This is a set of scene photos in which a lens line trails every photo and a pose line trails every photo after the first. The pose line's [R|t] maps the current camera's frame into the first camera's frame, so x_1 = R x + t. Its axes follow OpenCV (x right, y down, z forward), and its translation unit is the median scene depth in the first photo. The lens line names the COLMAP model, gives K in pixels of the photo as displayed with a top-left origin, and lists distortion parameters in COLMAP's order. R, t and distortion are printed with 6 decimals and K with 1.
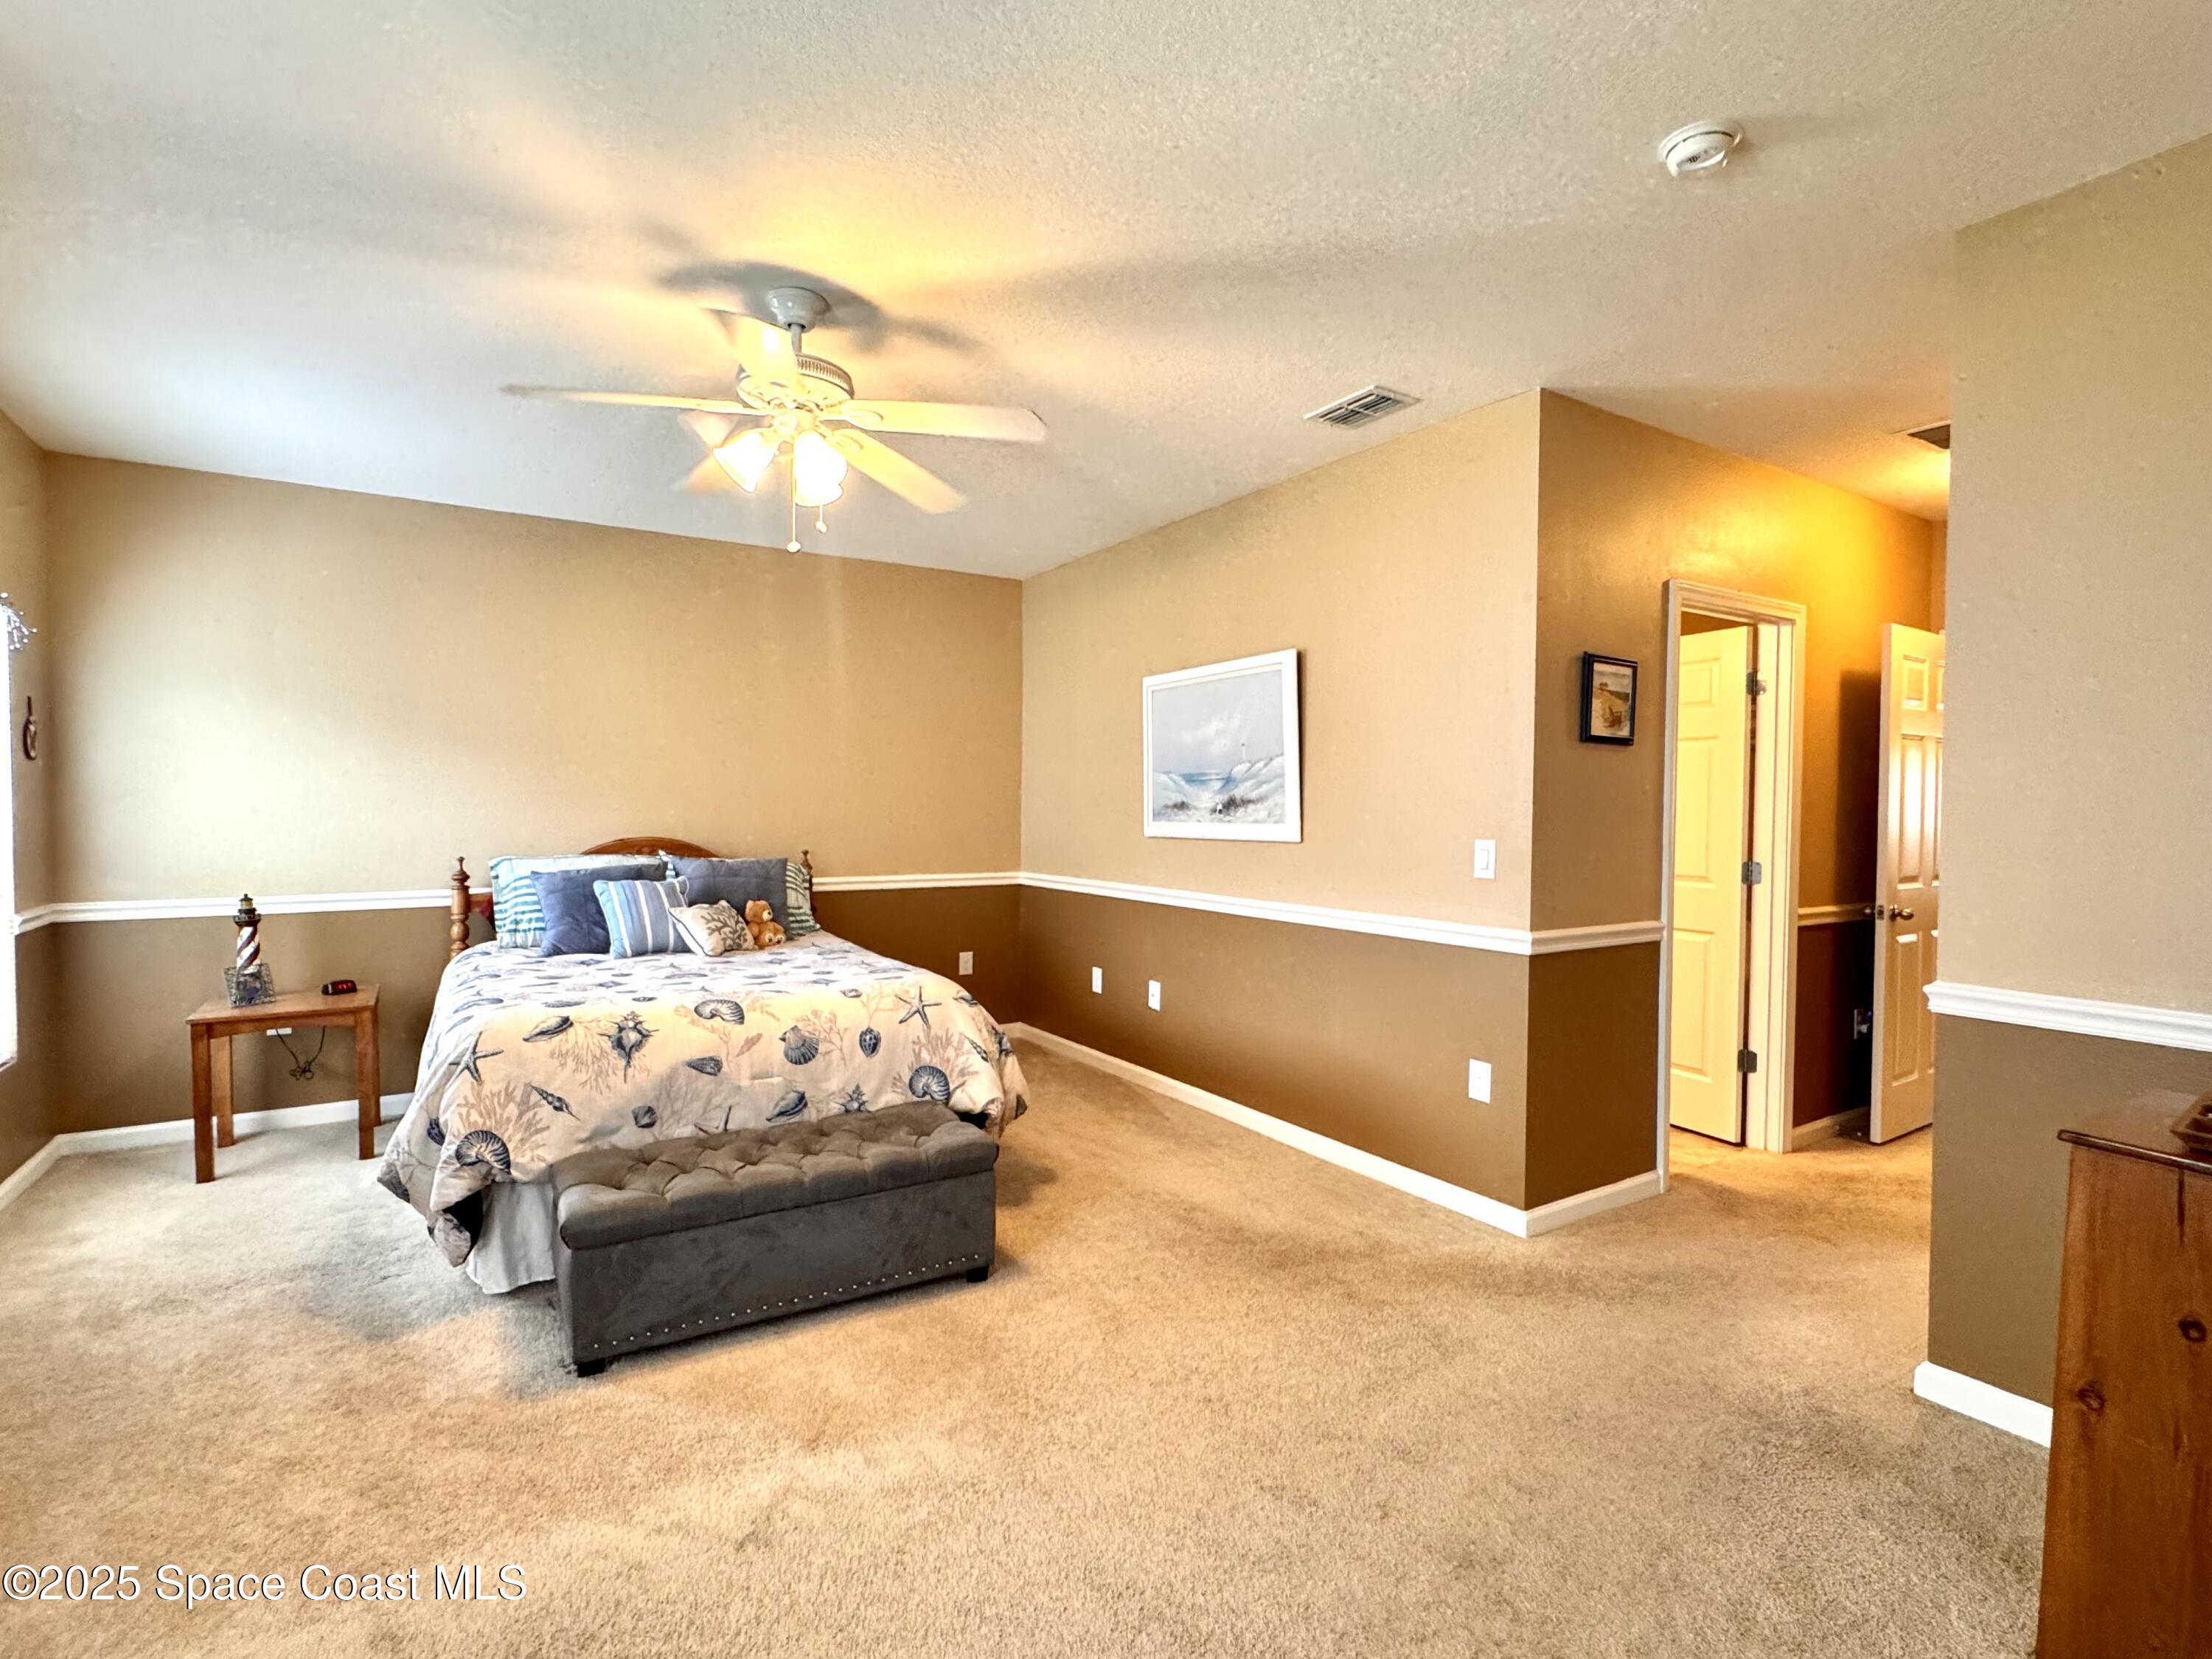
lens RADIAL K [[984.7, 0, 1101.8], [0, 984.7, 823.0], [0, 0, 1]] dist [-0.001829, 0.000372]
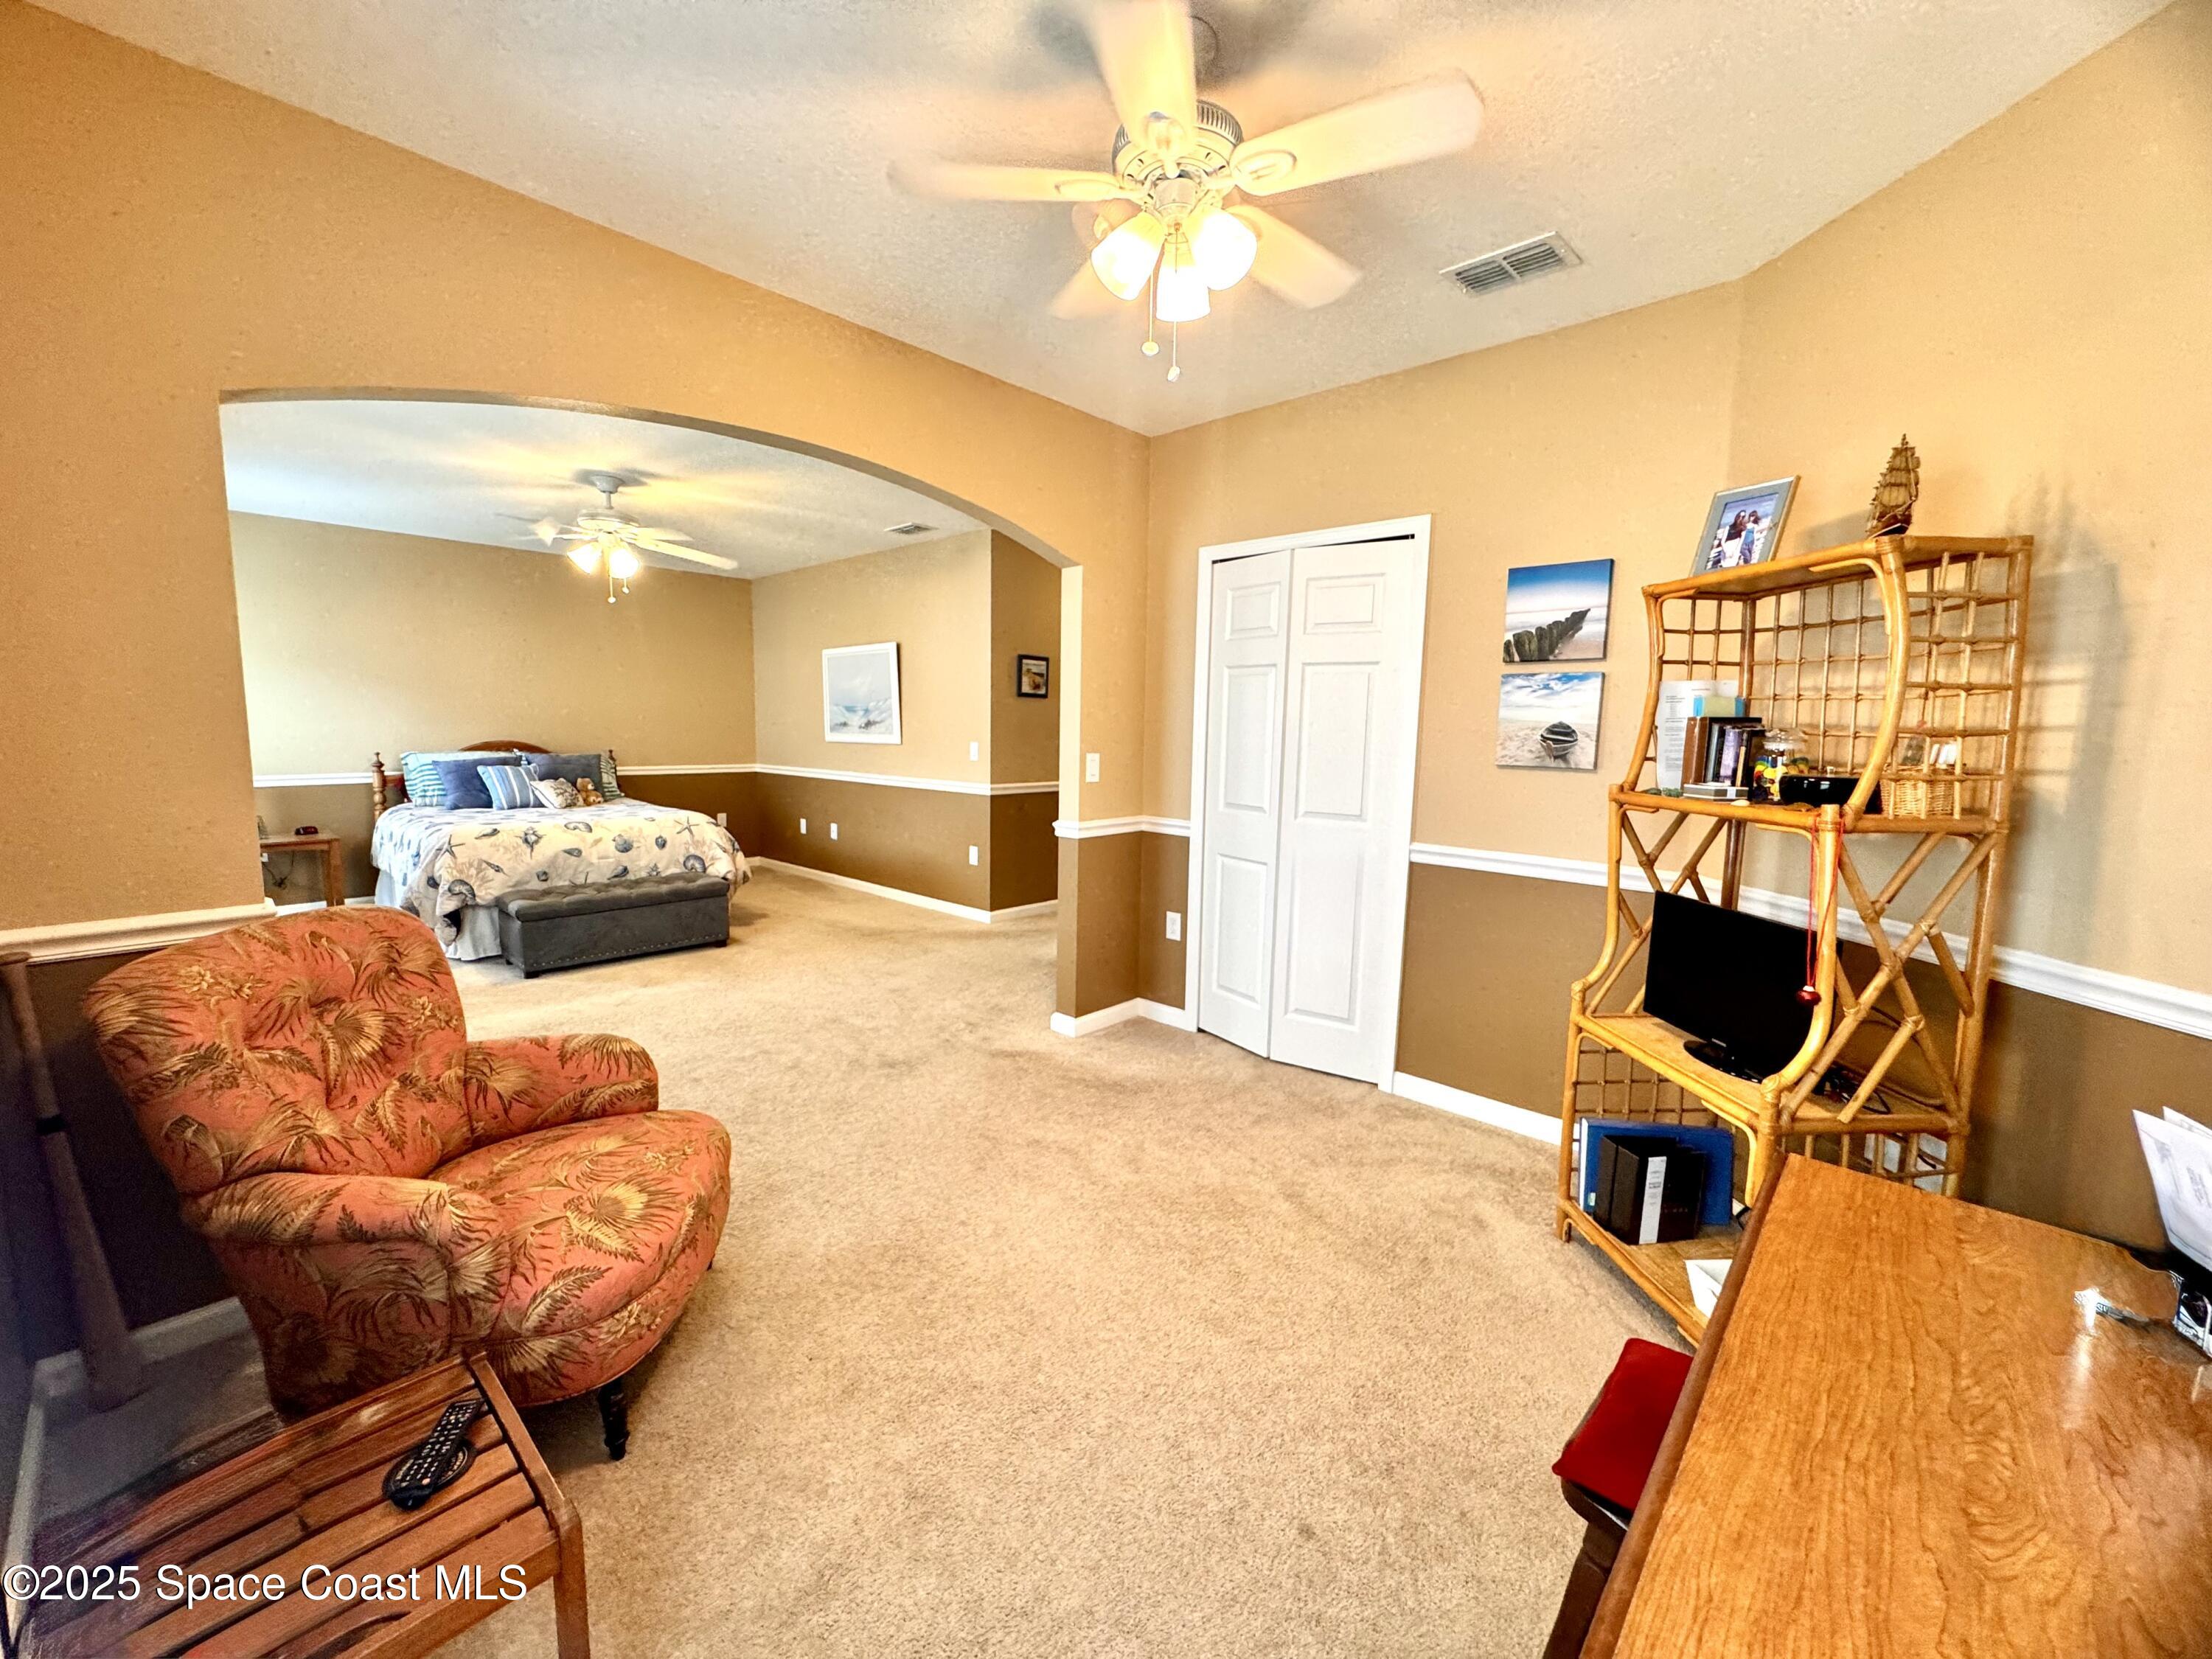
lens RADIAL K [[884.0, 0, 1106.0], [0, 884.0, 829.5], [0, 0, 1]] dist [-0.002189, 0.000197]
pose [[0.969643, -0.019412, 0.243753, 0.195151], [-0.005942, 0.994679, 0.102851, 0.006185], [-0.244452, -0.101177, 0.964368, -0.909164]]
